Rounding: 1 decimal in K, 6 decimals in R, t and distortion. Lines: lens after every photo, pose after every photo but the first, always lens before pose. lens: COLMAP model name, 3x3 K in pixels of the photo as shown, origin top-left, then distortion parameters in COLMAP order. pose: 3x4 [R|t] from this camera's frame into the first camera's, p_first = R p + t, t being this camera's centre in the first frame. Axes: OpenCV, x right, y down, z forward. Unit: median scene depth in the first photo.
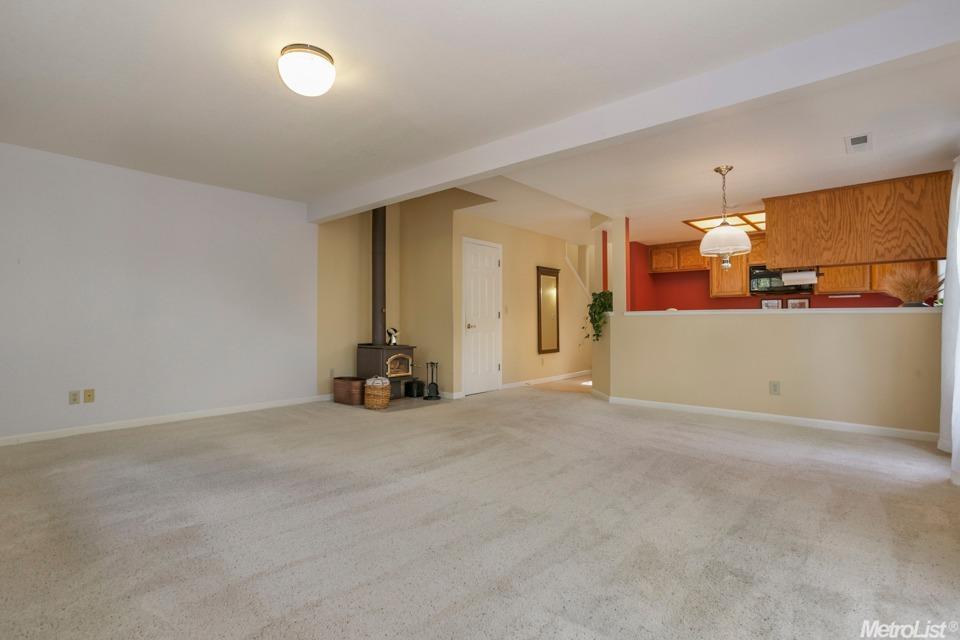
lens RADIAL K [[466.1, 0, 480.0], [0, 466.1, 320.0], [0, 0, 1]] dist [-0.013032, 0.001393]
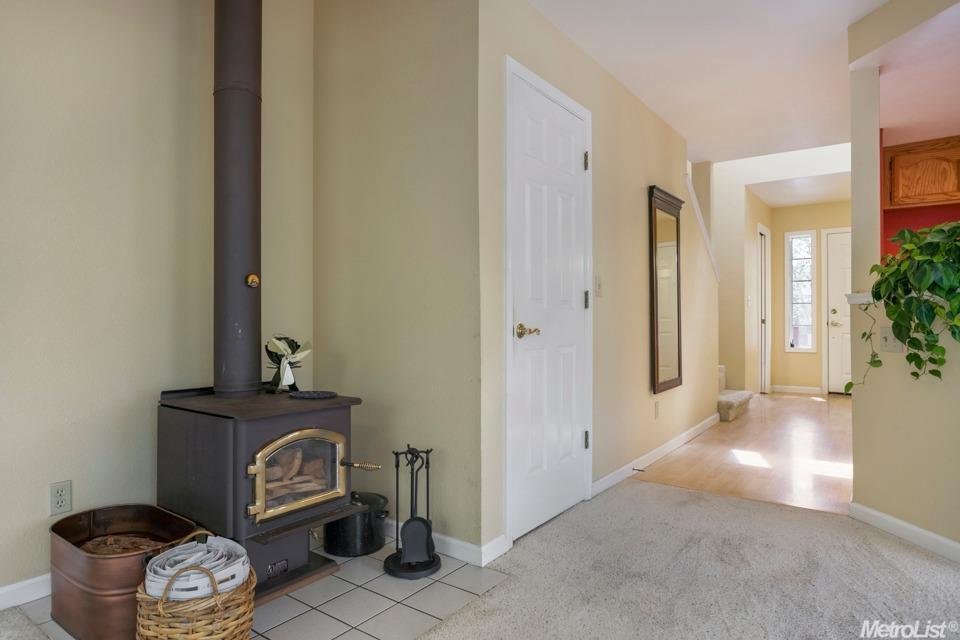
lens RADIAL K [[571.5, 0, 480.0], [0, 571.5, 320.0], [0, 0, 1]] dist [-0.001324, -0.000100]
pose [[0.997496, 0.000550, 0.070727, -0.084412], [-0.001165, 0.999962, 0.008646, 0.002105], [-0.070719, -0.008706, 0.997458, 0.613823]]
